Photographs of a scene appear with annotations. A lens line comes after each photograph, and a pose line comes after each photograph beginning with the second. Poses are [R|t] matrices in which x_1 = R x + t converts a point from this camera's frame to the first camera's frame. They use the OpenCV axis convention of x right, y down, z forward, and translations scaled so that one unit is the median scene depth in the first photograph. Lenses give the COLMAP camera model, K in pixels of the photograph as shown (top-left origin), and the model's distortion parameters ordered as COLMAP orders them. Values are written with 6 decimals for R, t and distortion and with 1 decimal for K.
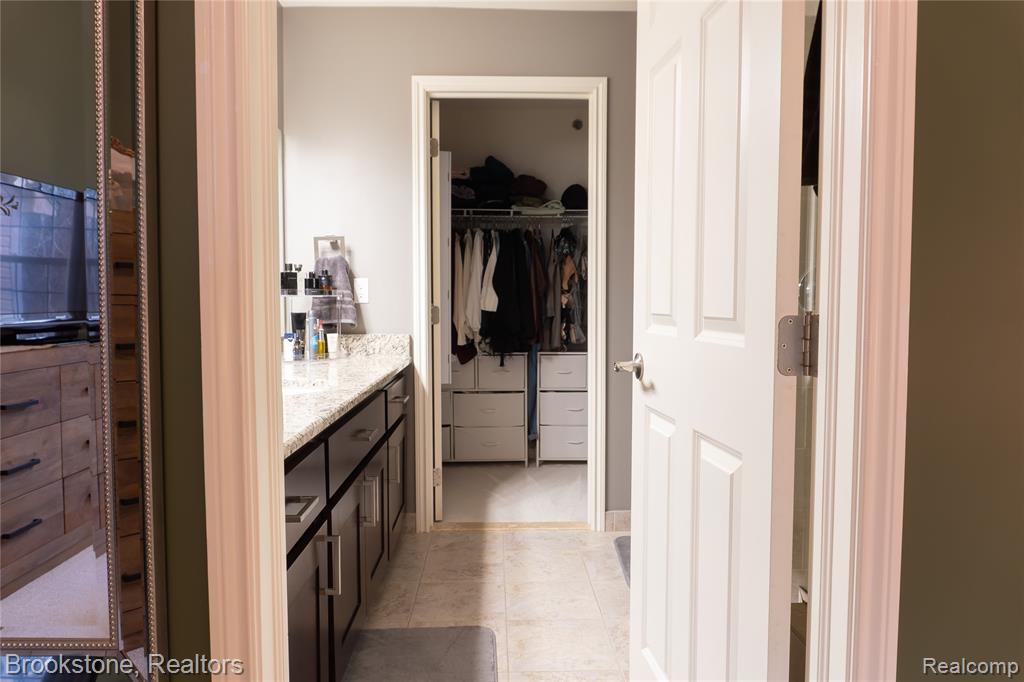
lens RADIAL K [[699.9, 0, 512.0], [0, 699.9, 341.0], [0, 0, 1]] dist [-0.002929, -0.000455]
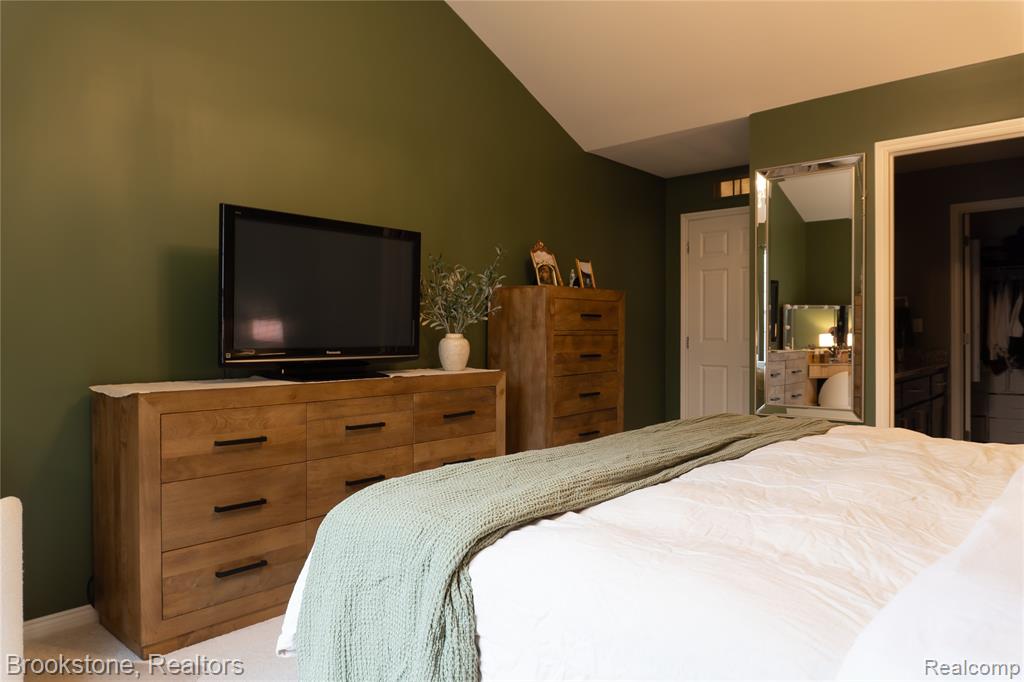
lens RADIAL K [[699.9, 0, 512.0], [0, 699.9, 341.0], [0, 0, 1]] dist [-0.002929, -0.000455]
pose [[0.739221, -0.001807, -0.673460, 0.166251], [-0.028401, 0.999023, -0.033855, 0.043417], [0.672863, 0.044153, 0.738448, -0.756543]]
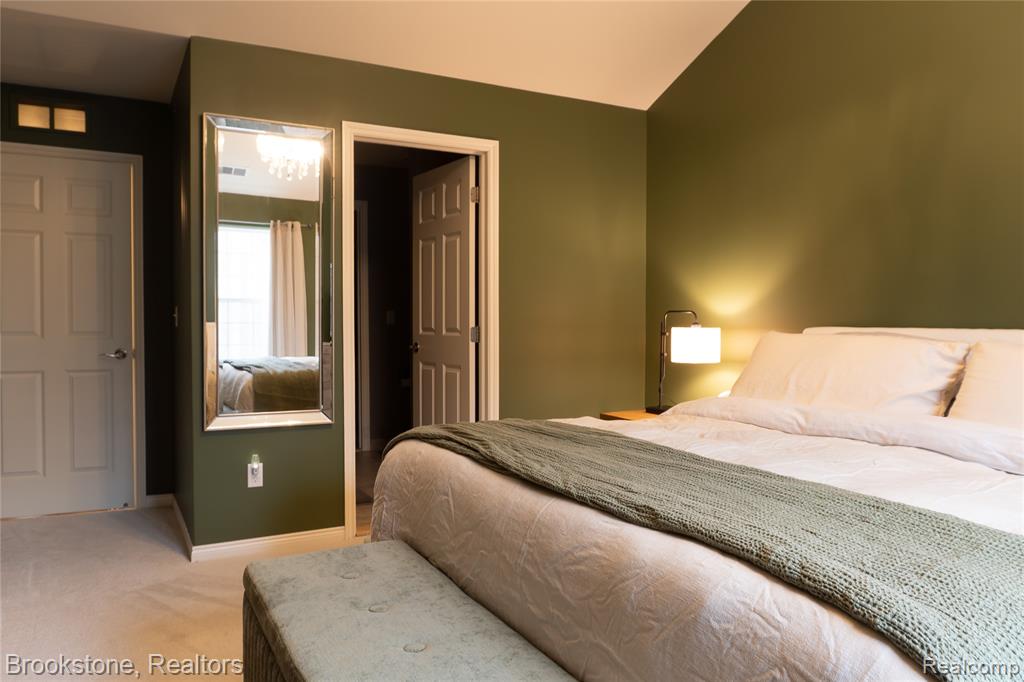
lens RADIAL K [[760.2, 0, 512.0], [0, 760.2, 341.0], [0, 0, 1]] dist [0.005879, 0.003268]
pose [[0.891316, -0.012650, 0.453207, -0.319135], [0.026560, 0.999351, -0.024340, 0.035383], [-0.452605, 0.033732, 0.891073, -0.683453]]
